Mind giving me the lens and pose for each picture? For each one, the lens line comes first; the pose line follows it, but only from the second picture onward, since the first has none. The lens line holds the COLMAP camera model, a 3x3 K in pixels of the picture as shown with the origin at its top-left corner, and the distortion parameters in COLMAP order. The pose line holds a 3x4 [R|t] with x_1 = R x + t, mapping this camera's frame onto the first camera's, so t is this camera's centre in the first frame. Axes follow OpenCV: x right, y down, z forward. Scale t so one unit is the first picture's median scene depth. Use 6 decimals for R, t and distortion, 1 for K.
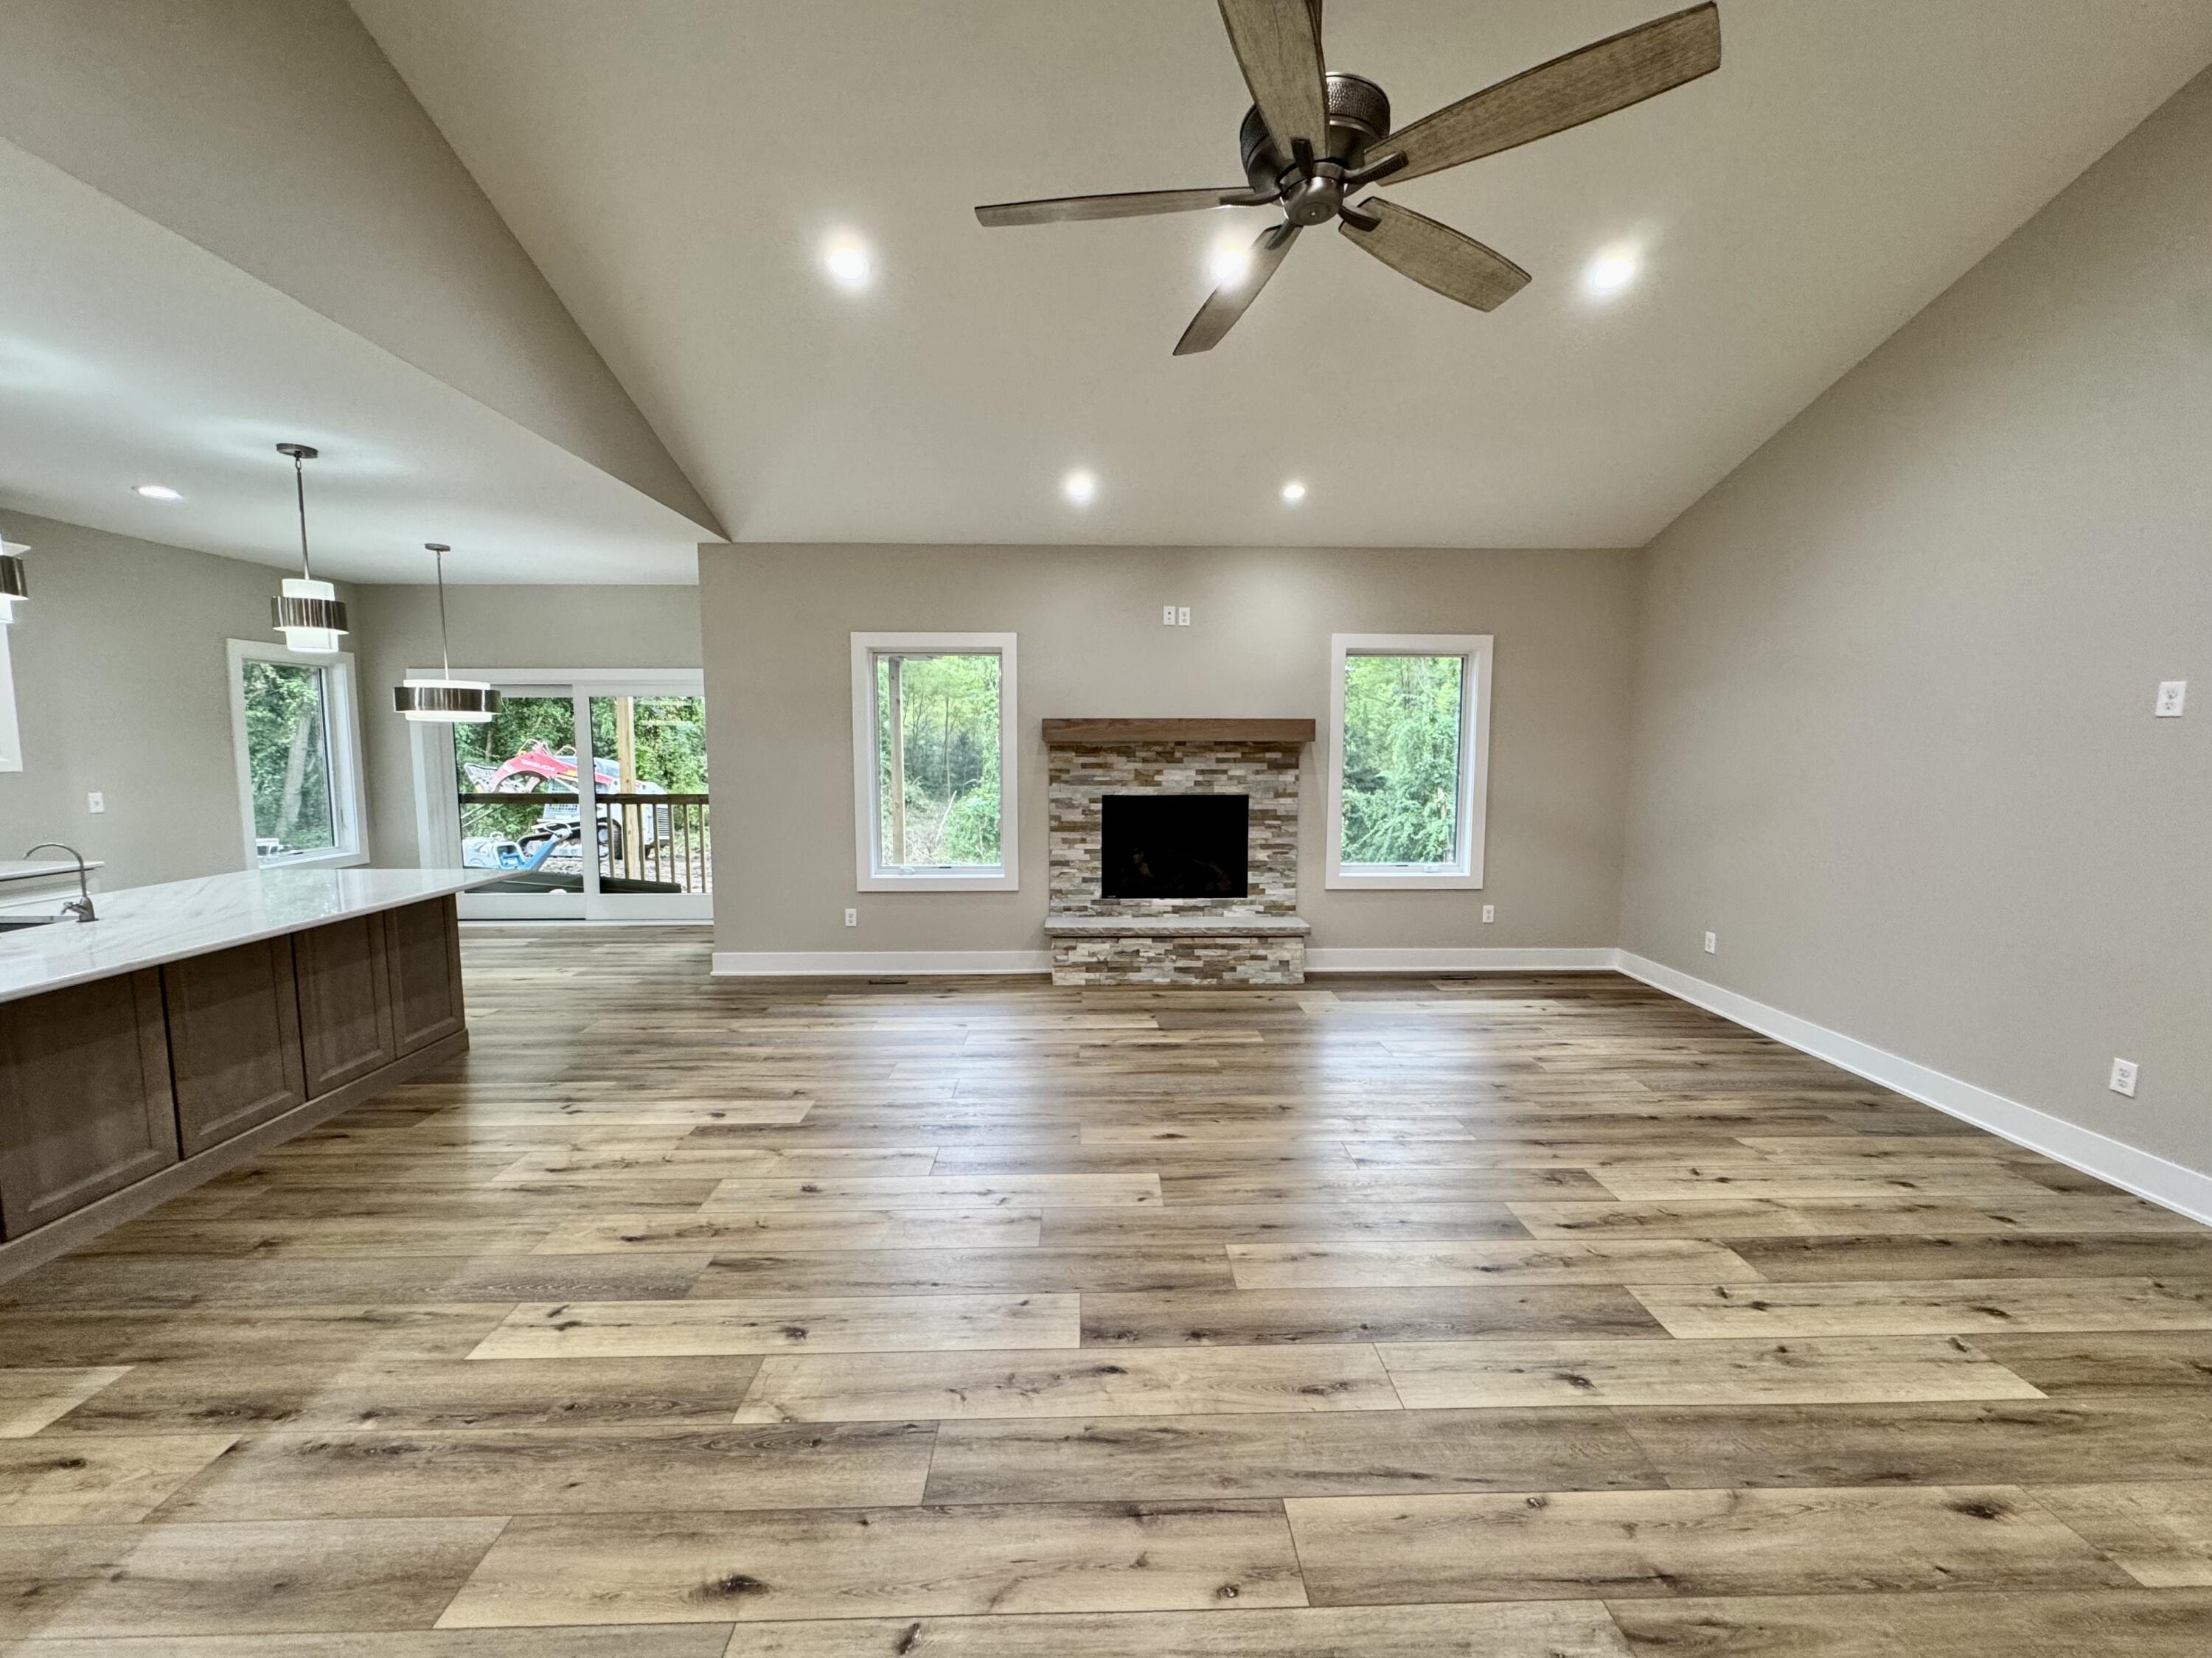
lens RADIAL K [[890.6, 0, 1106.0], [0, 890.6, 829.0], [0, 0, 1]] dist [-0.002541, 0.000981]
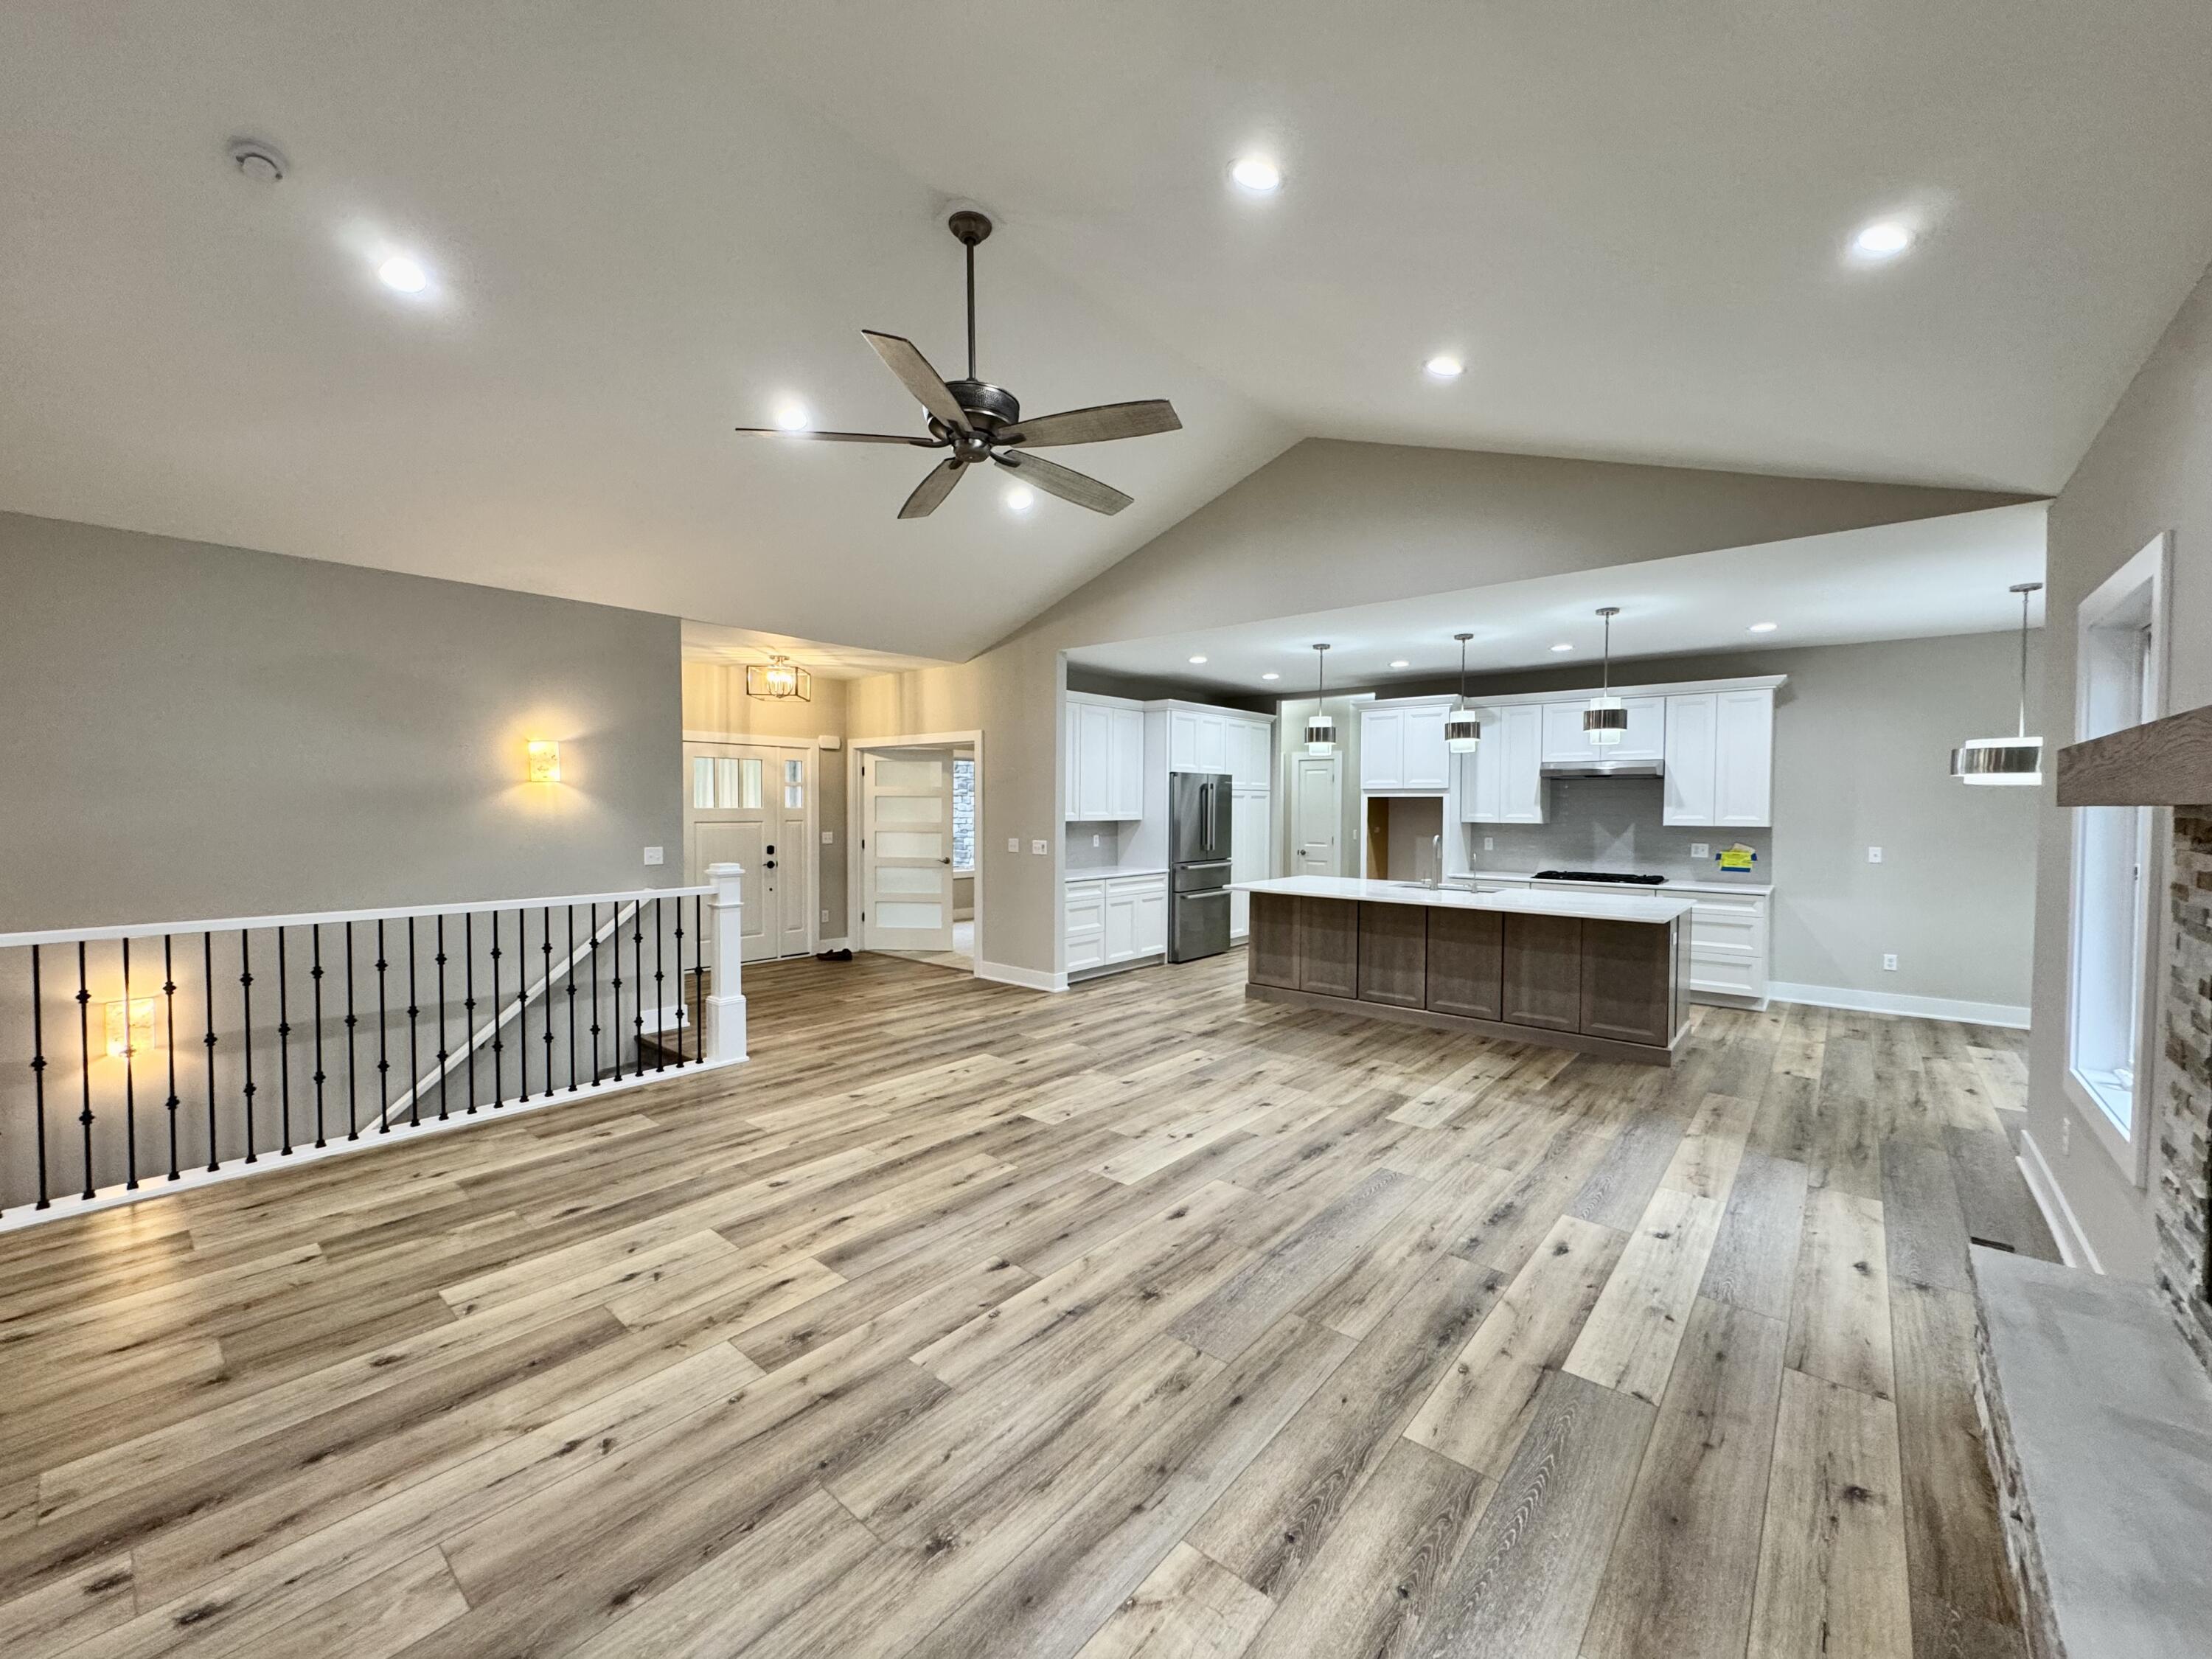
lens RADIAL K [[890.6, 0, 1106.0], [0, 890.6, 829.5], [0, 0, 1]] dist [-0.002541, 0.000981]
pose [[-0.669578, 0.017217, -0.742542, 0.827526], [-0.078323, 0.992521, 0.093640, -0.147376], [0.738601, 0.120858, -0.663221, 1.528757]]
